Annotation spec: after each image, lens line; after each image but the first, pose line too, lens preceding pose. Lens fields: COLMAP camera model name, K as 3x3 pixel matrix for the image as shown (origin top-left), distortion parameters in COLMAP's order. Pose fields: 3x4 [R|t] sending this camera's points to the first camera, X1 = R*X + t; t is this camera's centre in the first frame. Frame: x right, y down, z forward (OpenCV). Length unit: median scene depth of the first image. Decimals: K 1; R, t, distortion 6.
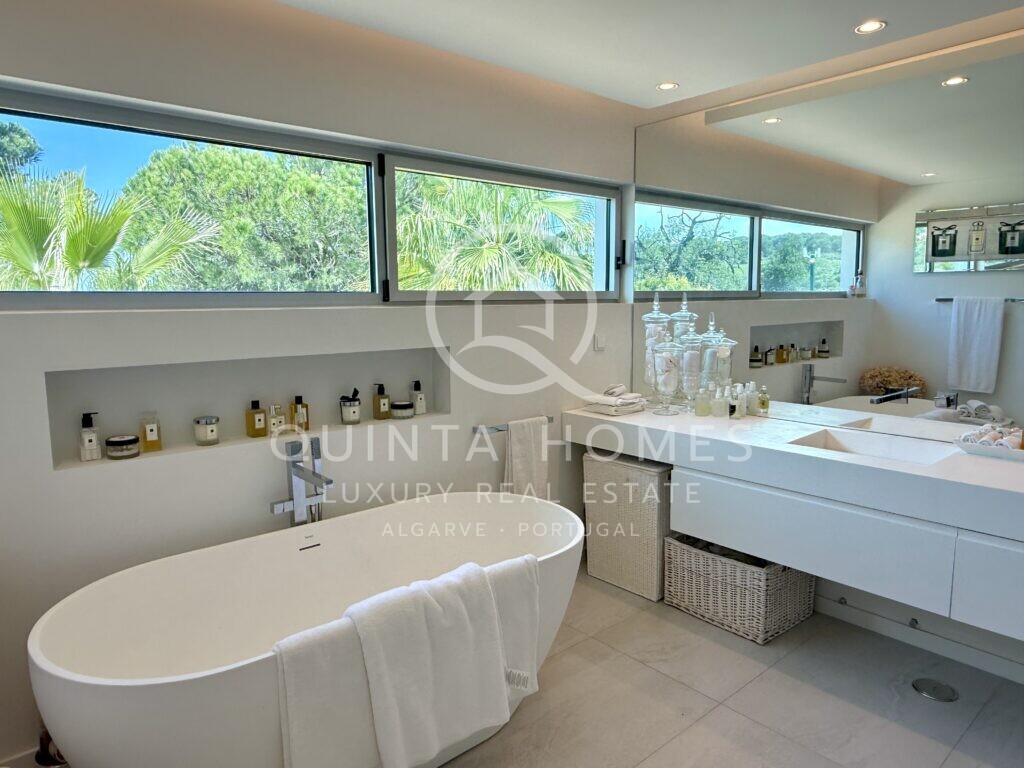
lens RADIAL K [[657.8, 0, 512.0], [0, 657.8, 384.0], [0, 0, 1]] dist [-0.001252, -0.000345]
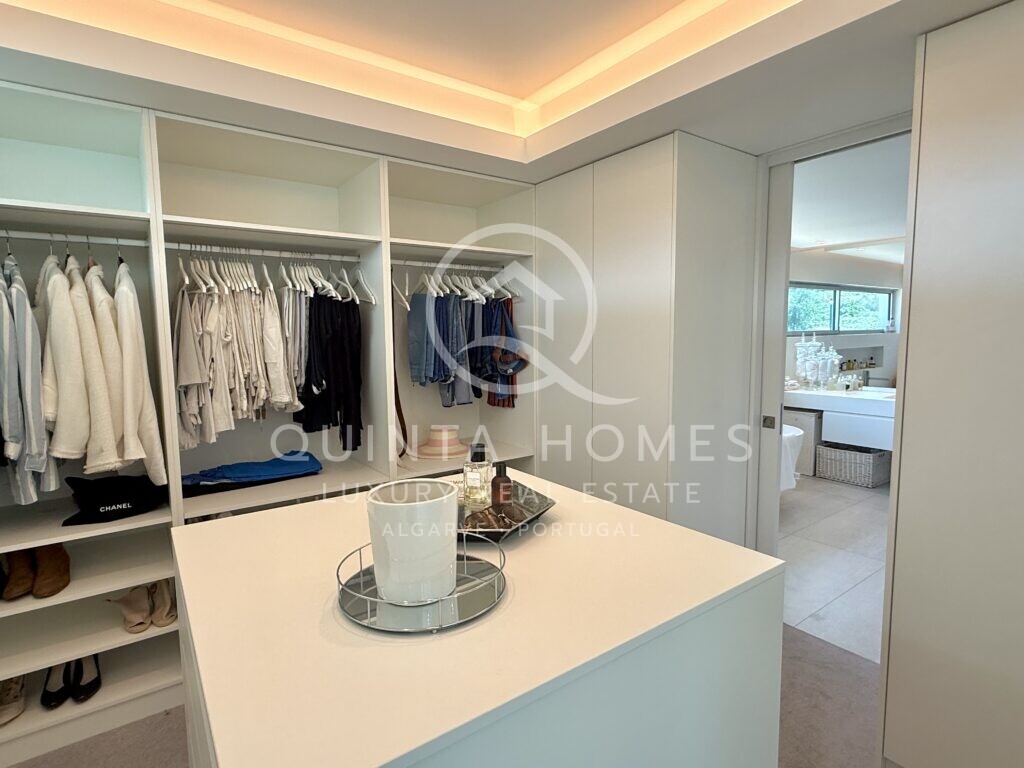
lens RADIAL K [[532.4, 0, 512.0], [0, 532.4, 384.0], [0, 0, 1]] dist [0.000526, 0.000239]
pose [[0.996480, 0.002200, -0.083799, -0.461031], [-0.004749, 0.999532, -0.030235, 0.065283], [0.083694, 0.030527, 0.996024, -0.622172]]
